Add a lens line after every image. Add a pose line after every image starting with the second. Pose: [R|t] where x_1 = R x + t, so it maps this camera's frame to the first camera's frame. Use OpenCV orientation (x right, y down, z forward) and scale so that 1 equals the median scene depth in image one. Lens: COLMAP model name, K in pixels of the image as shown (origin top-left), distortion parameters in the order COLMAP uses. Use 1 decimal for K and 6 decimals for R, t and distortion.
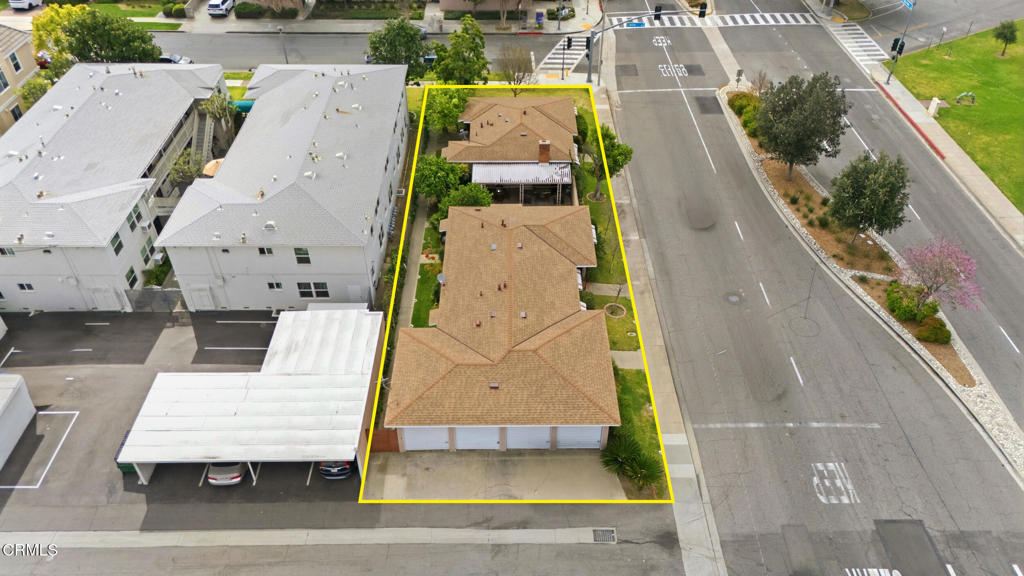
lens RADIAL K [[753.7, 0, 512.0], [0, 753.7, 288.0], [0, 0, 1]] dist [0.045530, -0.005917]
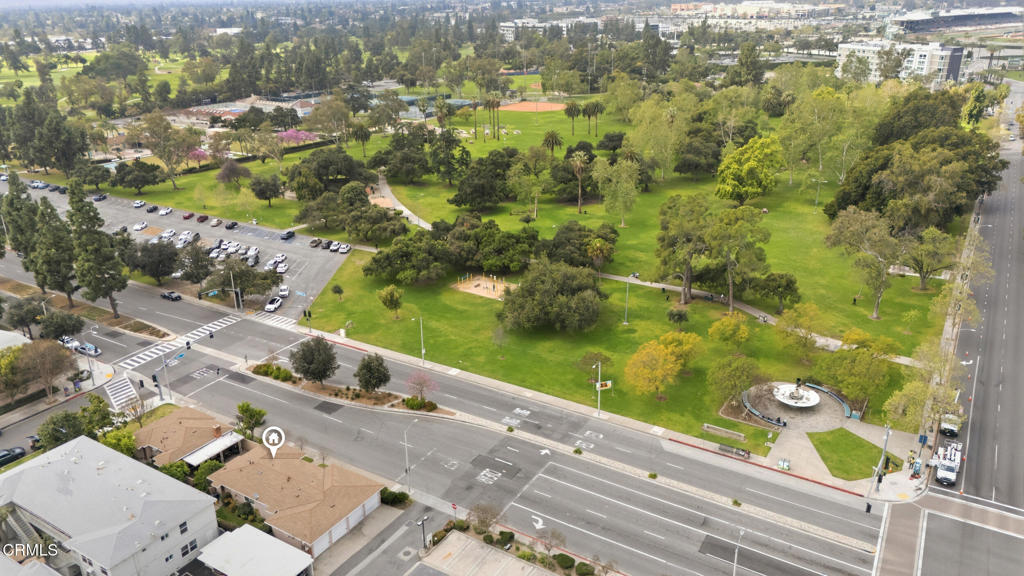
lens RADIAL K [[753.7, 0, 512.0], [0, 753.7, 288.0], [0, 0, 1]] dist [0.045530, -0.005917]
pose [[0.534516, -0.313001, 0.785062, -1.056287], [0.553280, 0.831775, -0.045080, -0.004398], [-0.638885, 0.458455, 0.617774, -0.803079]]
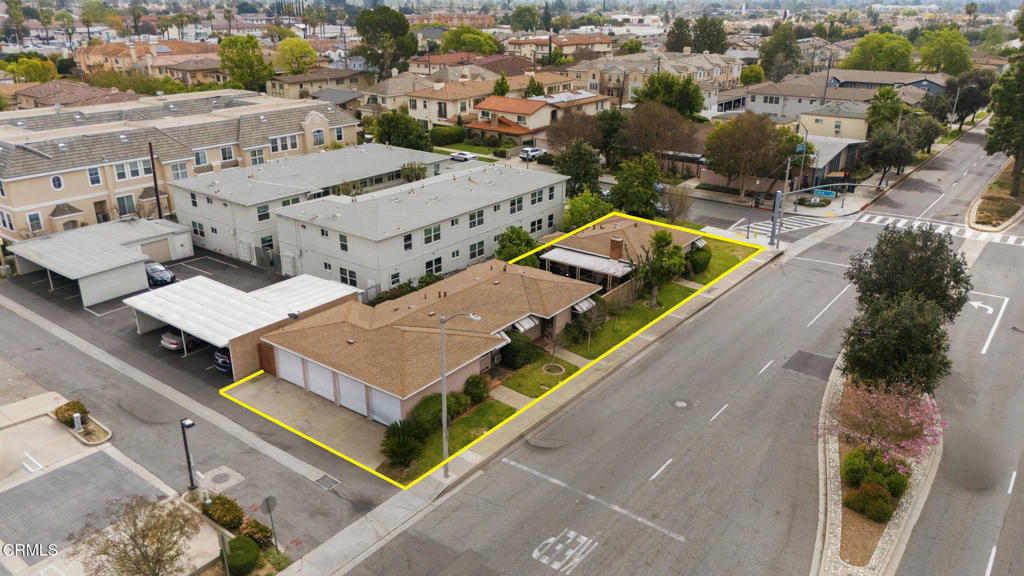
lens RADIAL K [[753.7, 0, 512.0], [0, 753.7, 288.0], [0, 0, 1]] dist [0.045530, -0.005917]
pose [[0.788584, 0.225690, -0.572014, 0.648840], [-0.399420, 0.895260, -0.197416, 0.154296], [0.467546, 0.384152, 0.796133, 0.170719]]
